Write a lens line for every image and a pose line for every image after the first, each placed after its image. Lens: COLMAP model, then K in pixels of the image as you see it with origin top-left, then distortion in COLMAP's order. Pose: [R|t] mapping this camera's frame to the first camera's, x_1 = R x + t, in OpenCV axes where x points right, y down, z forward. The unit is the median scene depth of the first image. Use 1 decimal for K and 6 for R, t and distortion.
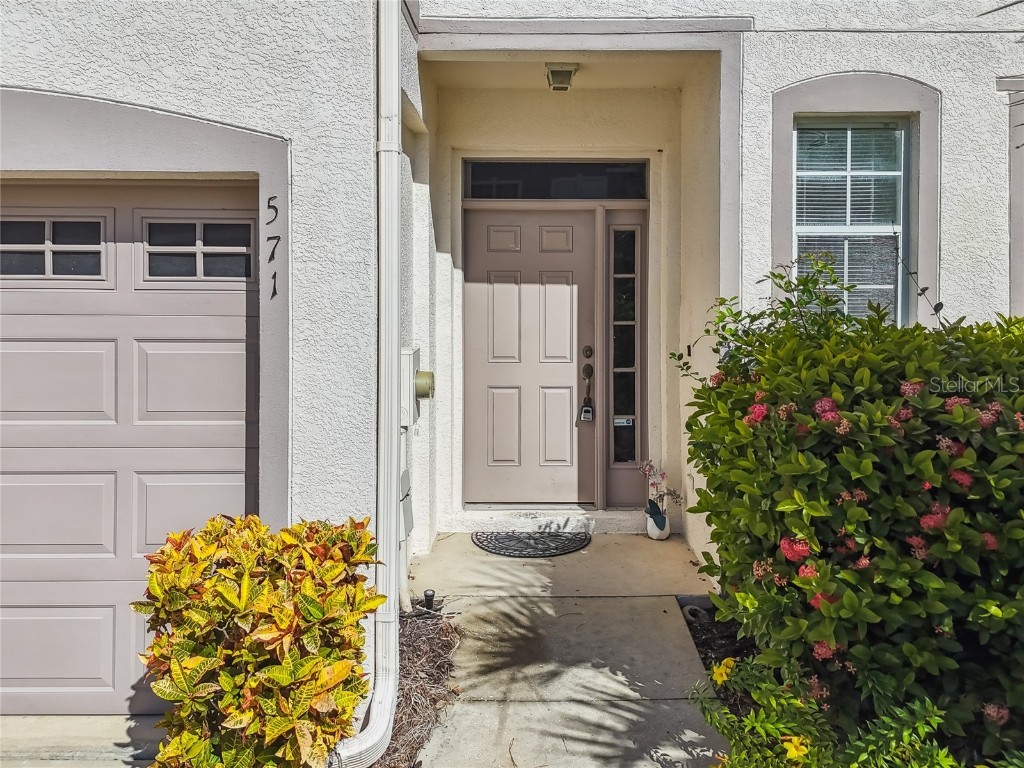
lens RADIAL K [[795.7, 0, 515.1], [0, 795.7, 320.3], [0, 0, 1]] dist [0.060890, -0.000753]
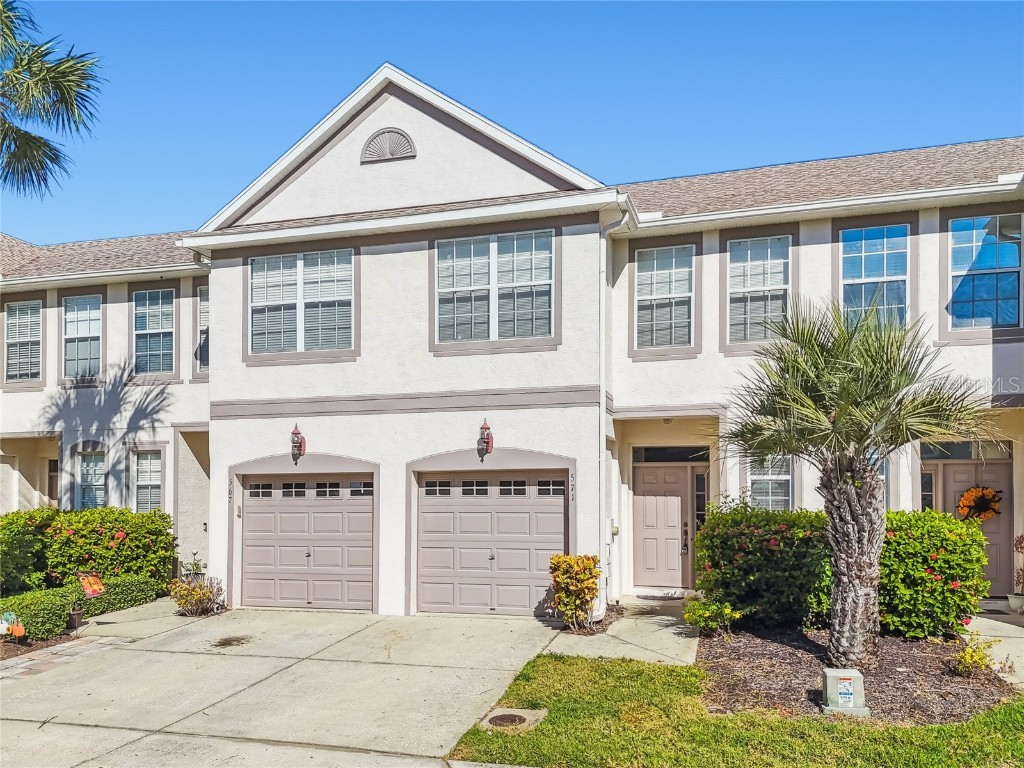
lens RADIAL K [[792.7, 0, 513.4], [0, 792.7, 484.7], [0, 0, 1]] dist [0.098340, -0.105428]
pose [[0.963036, -0.005800, -0.269311, 0.302265], [-0.009281, 0.998460, -0.054692, 0.070793], [0.269214, 0.055170, 0.961499, -1.852201]]
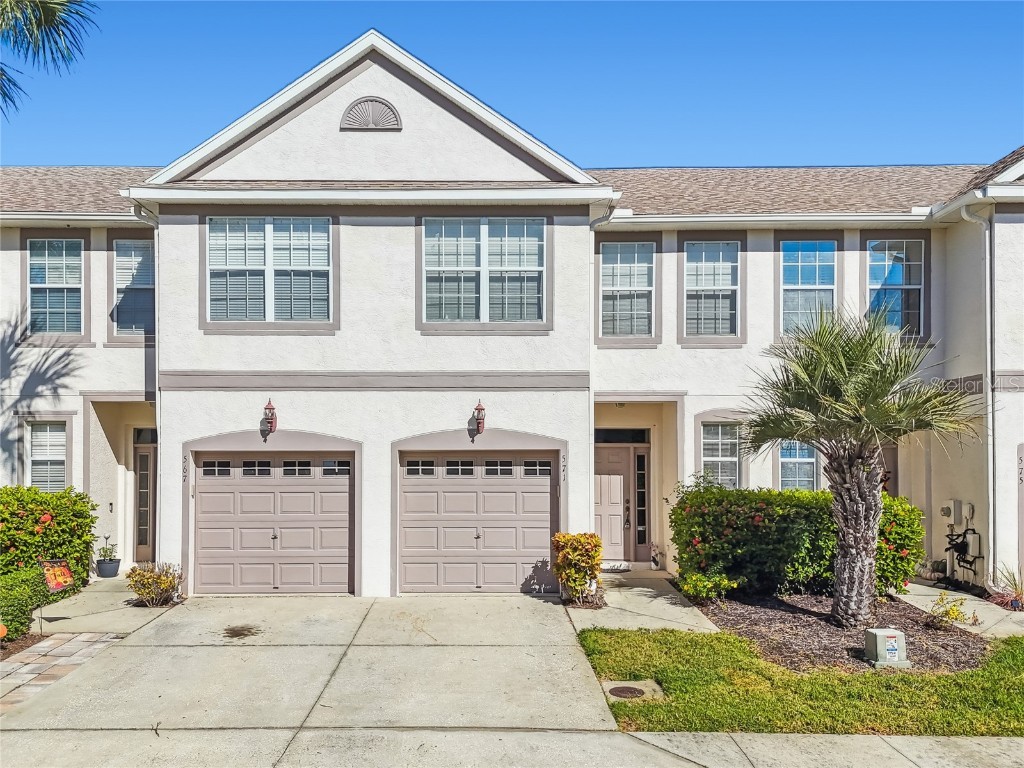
lens RADIAL K [[804.7, 0, 475.2], [0, 804.7, 463.8], [0, 0, 1]] dist [0.107031, -0.132662]
pose [[0.999984, 0.002742, 0.005030, -0.524760], [-0.002513, 0.998987, -0.044921, 0.045676], [-0.005148, 0.044907, 0.998978, -2.051172]]
